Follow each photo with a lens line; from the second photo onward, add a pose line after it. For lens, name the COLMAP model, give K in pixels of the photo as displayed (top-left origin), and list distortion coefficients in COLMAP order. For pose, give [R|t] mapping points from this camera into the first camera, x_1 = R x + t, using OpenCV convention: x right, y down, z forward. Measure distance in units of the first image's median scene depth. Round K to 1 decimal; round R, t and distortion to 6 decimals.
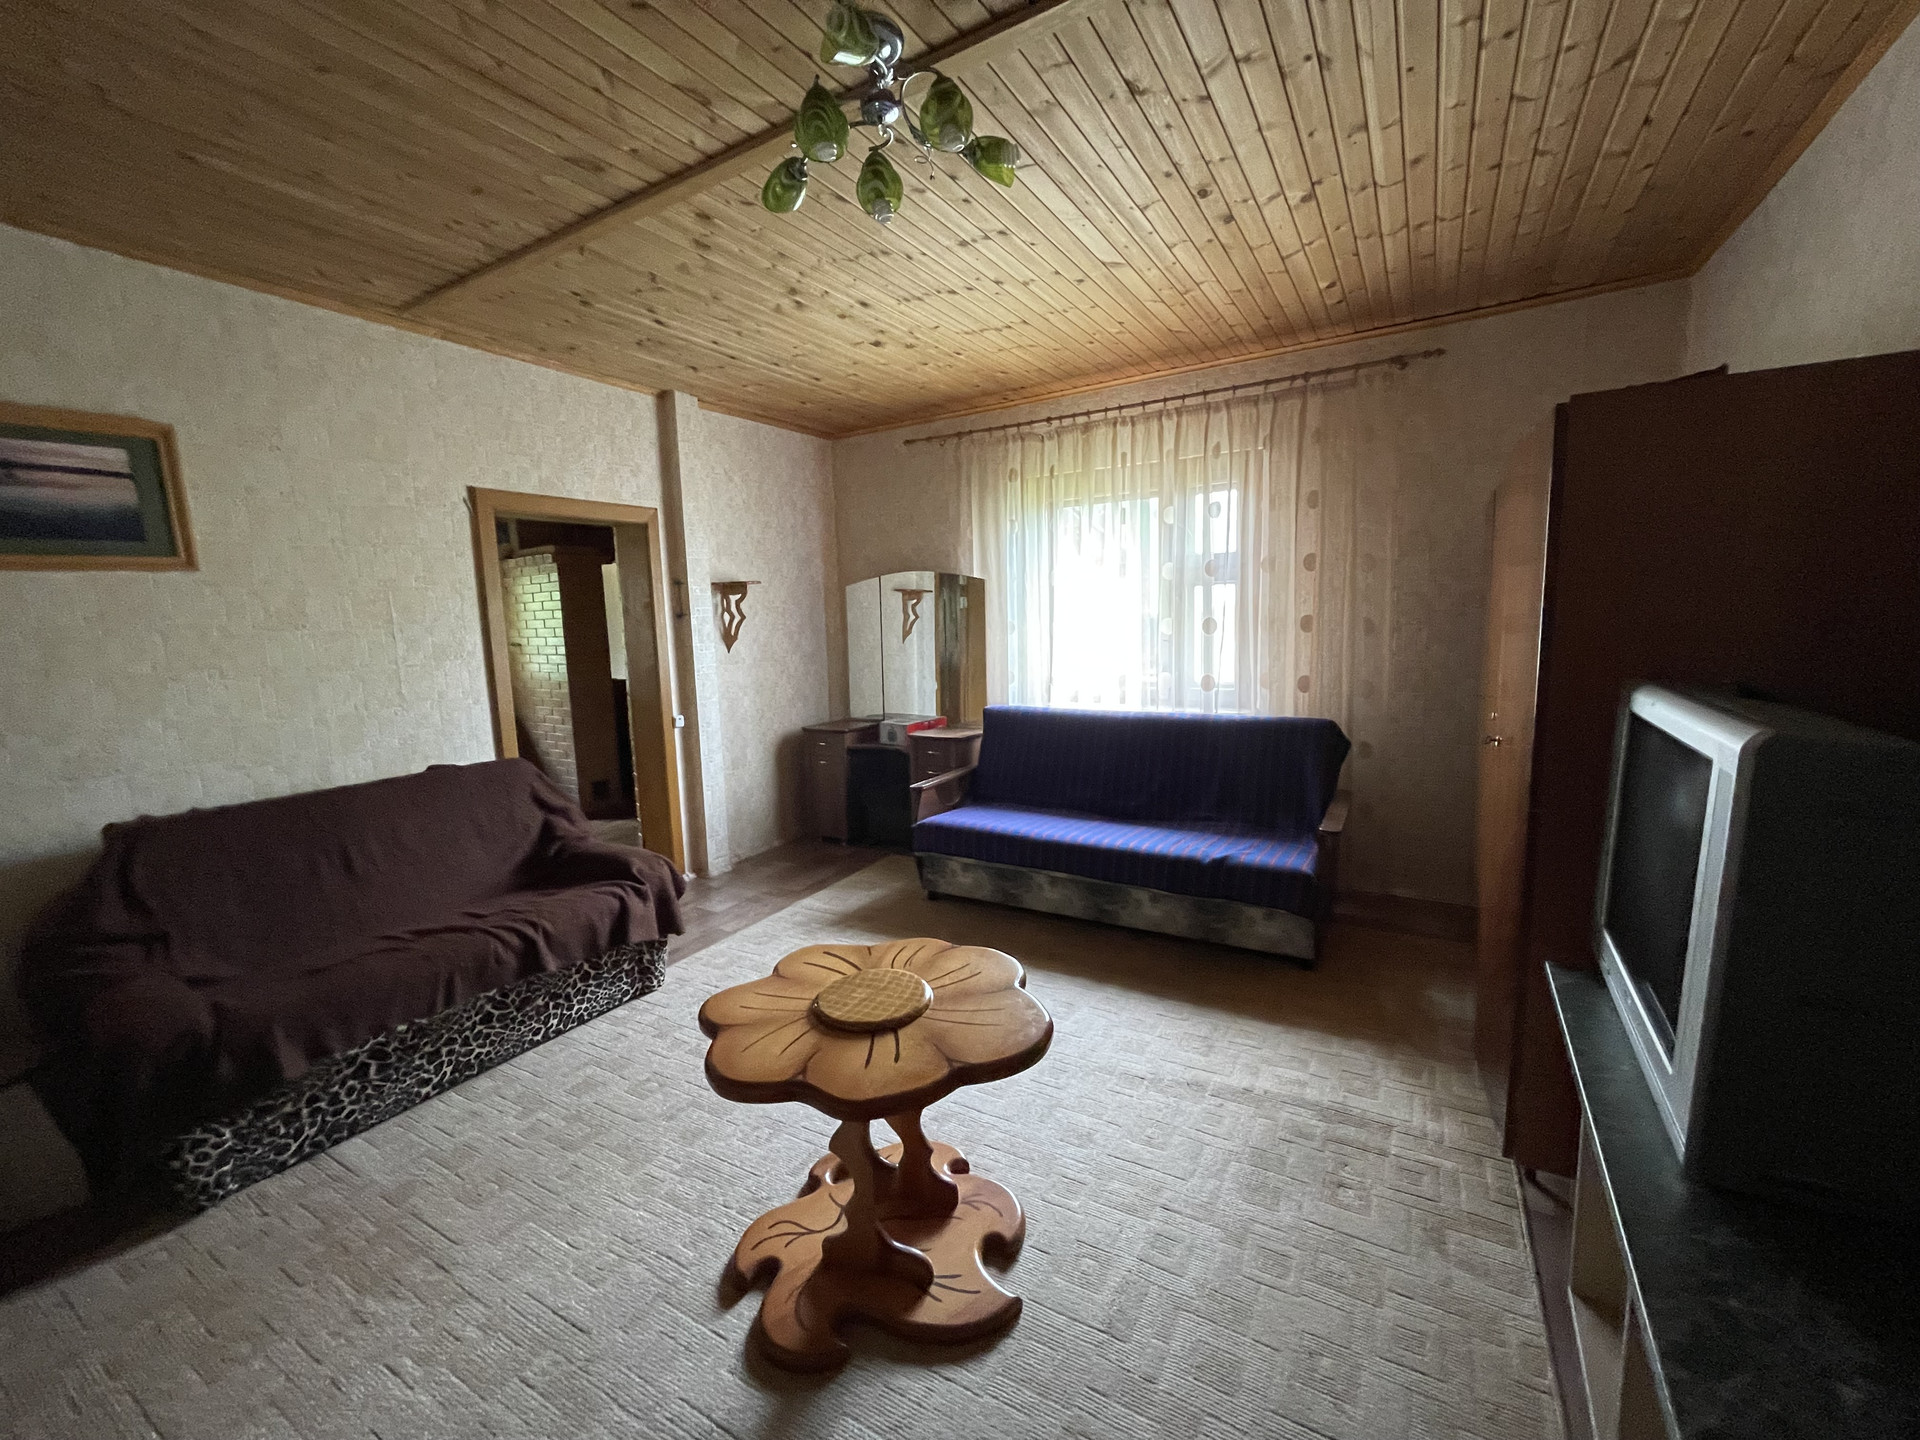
lens RADIAL K [[779.3, 0, 971.6], [0, 779.3, 717.2], [0, 0, 1]] dist [-0.002350, 0.000531]
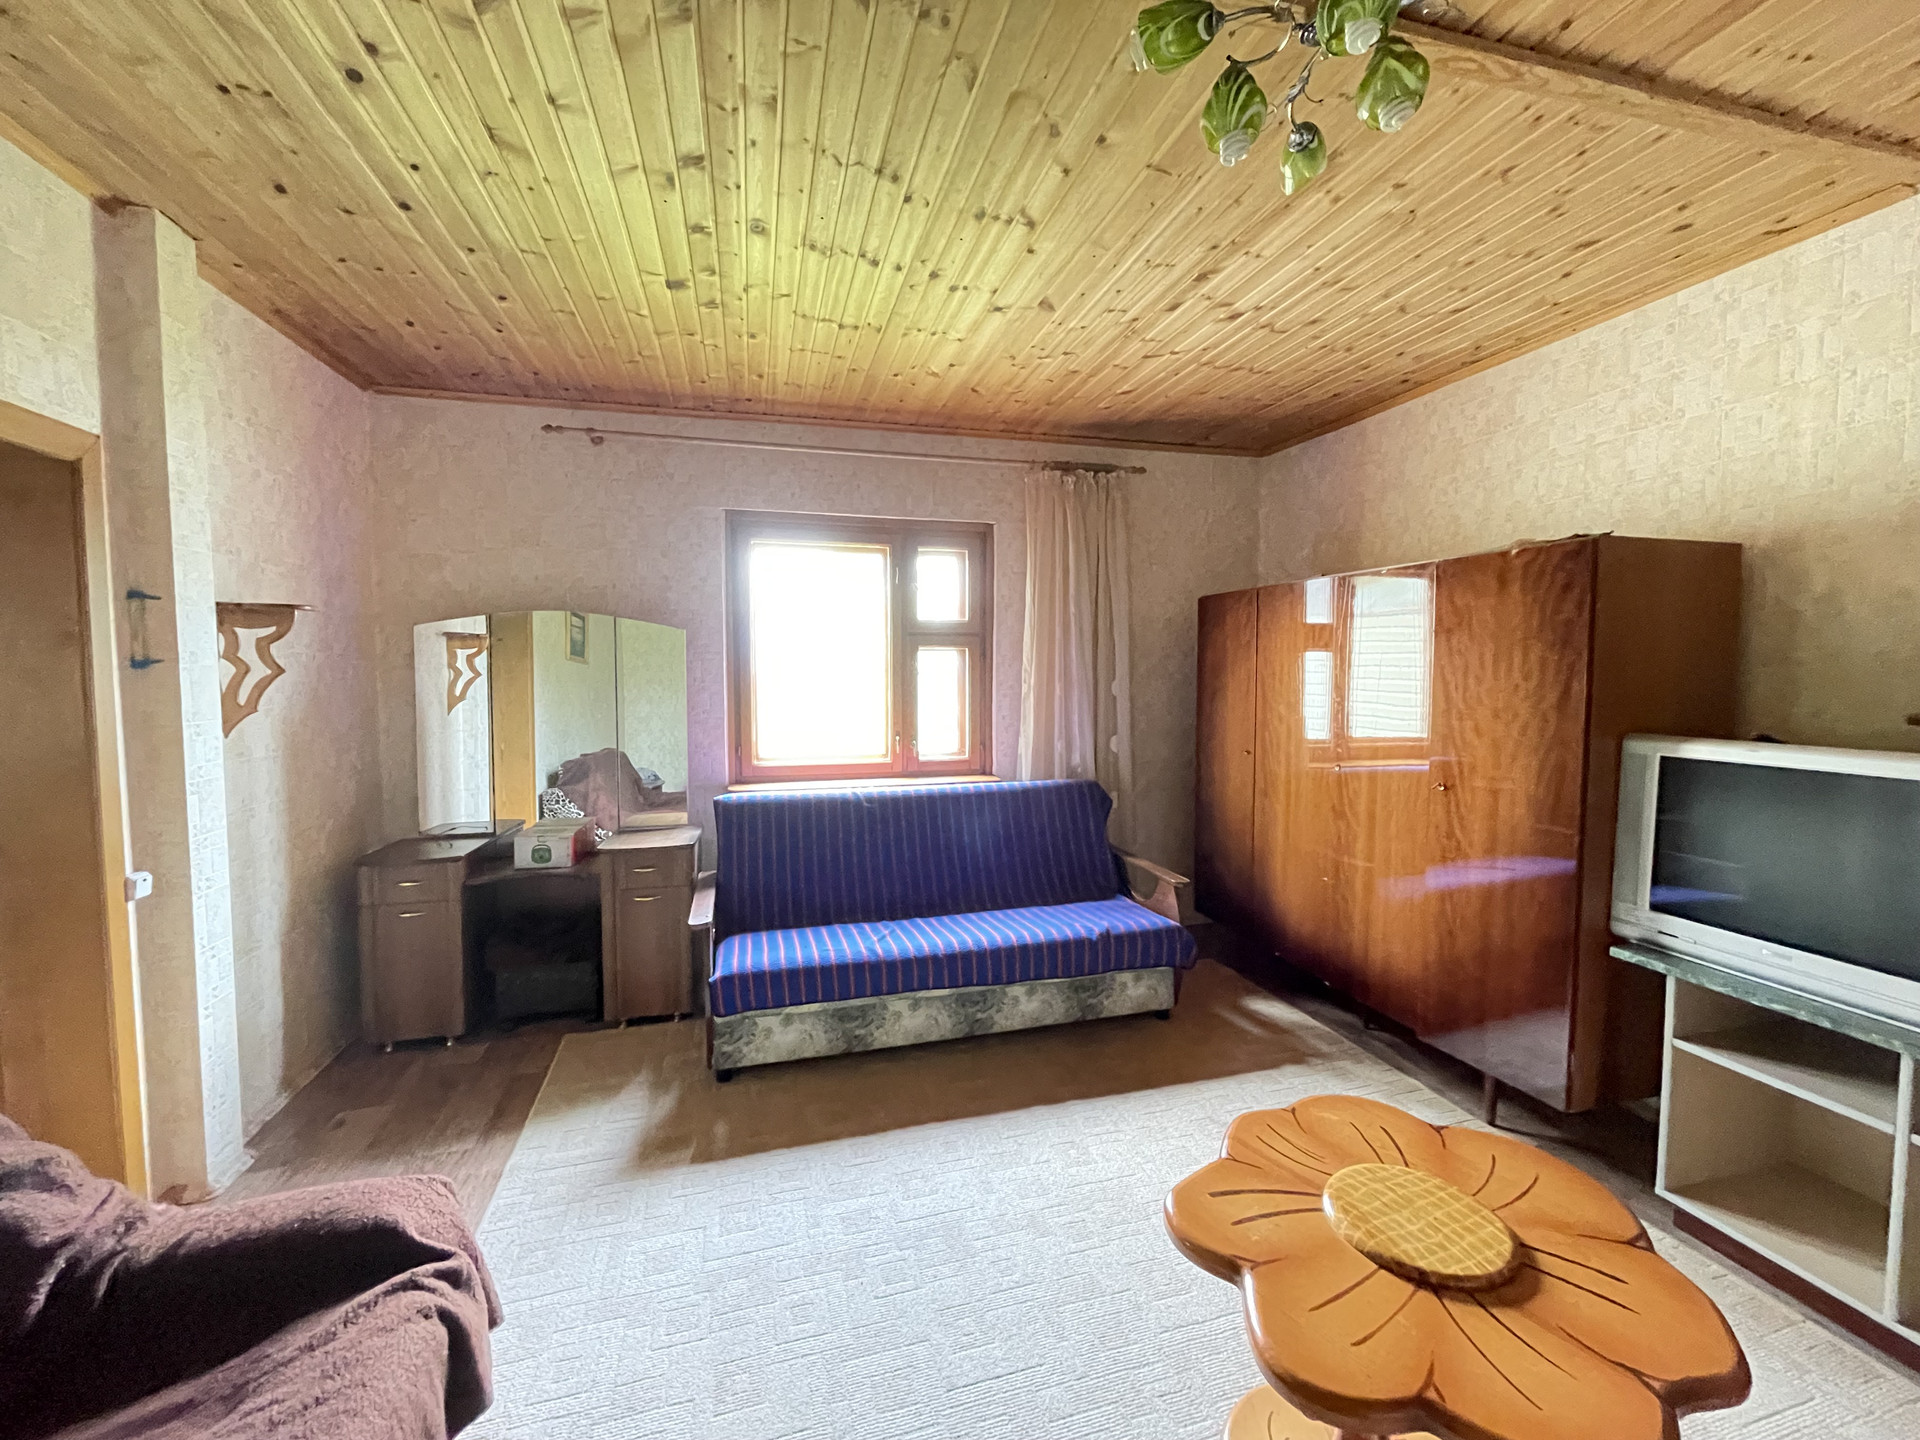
lens RADIAL K [[779.3, 0, 968.7], [0, 779.3, 716.5], [0, 0, 1]] dist [-0.002350, 0.000531]
pose [[0.694998, -0.013590, 0.718883, -0.399670], [0.075036, 0.995733, -0.053720, -0.037039], [-0.715085, 0.091278, 0.693052, 0.335067]]
